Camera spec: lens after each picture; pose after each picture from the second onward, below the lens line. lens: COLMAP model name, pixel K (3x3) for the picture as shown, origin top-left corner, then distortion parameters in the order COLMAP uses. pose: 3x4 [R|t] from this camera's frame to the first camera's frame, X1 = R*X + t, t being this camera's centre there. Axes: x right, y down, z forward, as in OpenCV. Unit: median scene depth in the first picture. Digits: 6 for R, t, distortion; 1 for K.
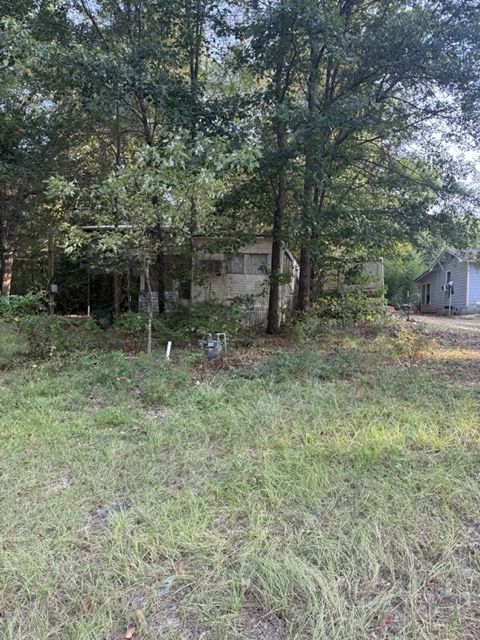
lens RADIAL K [[449.0, 0, 242.7], [0, 449.0, 321.9], [0, 0, 1]] dist [0.090387, -0.123795]
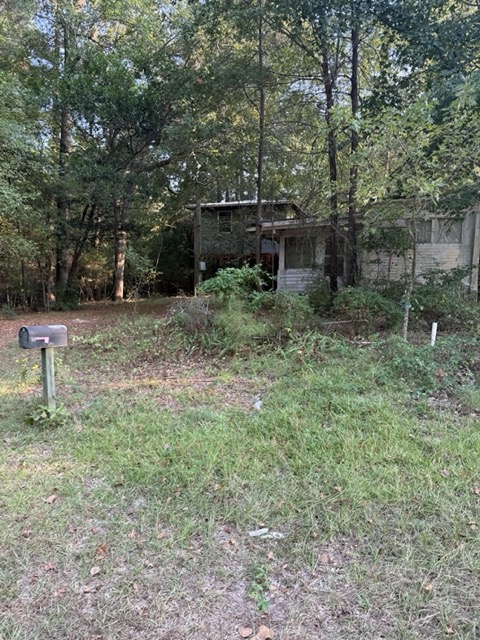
lens RADIAL K [[449.0, 0, 242.7], [0, 449.0, 321.9], [0, 0, 1]] dist [0.090387, -0.123795]
pose [[0.990228, 0.001173, -0.139454, -0.363529], [0.004653, 0.999130, 0.041447, 0.007018], [0.139381, -0.041691, 0.989361, 0.168899]]
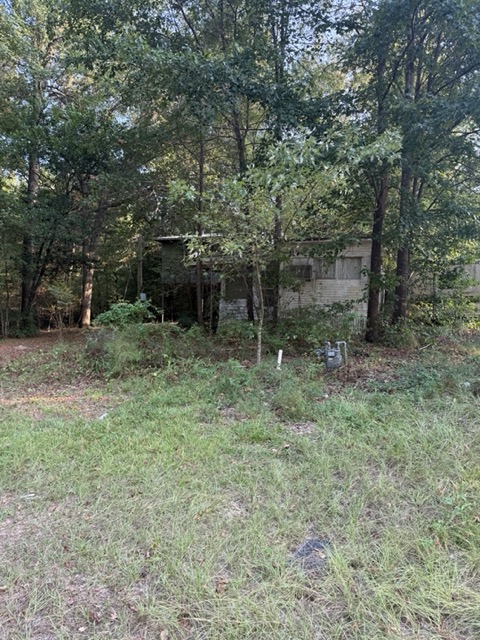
lens RADIAL K [[449.0, 0, 242.7], [0, 449.0, 321.9], [0, 0, 1]] dist [0.090387, -0.123795]
pose [[0.992262, -0.004057, -0.124092, -0.117880], [0.001984, 0.999857, -0.016823, 0.000053], [0.124143, 0.016447, 0.992128, 0.044795]]
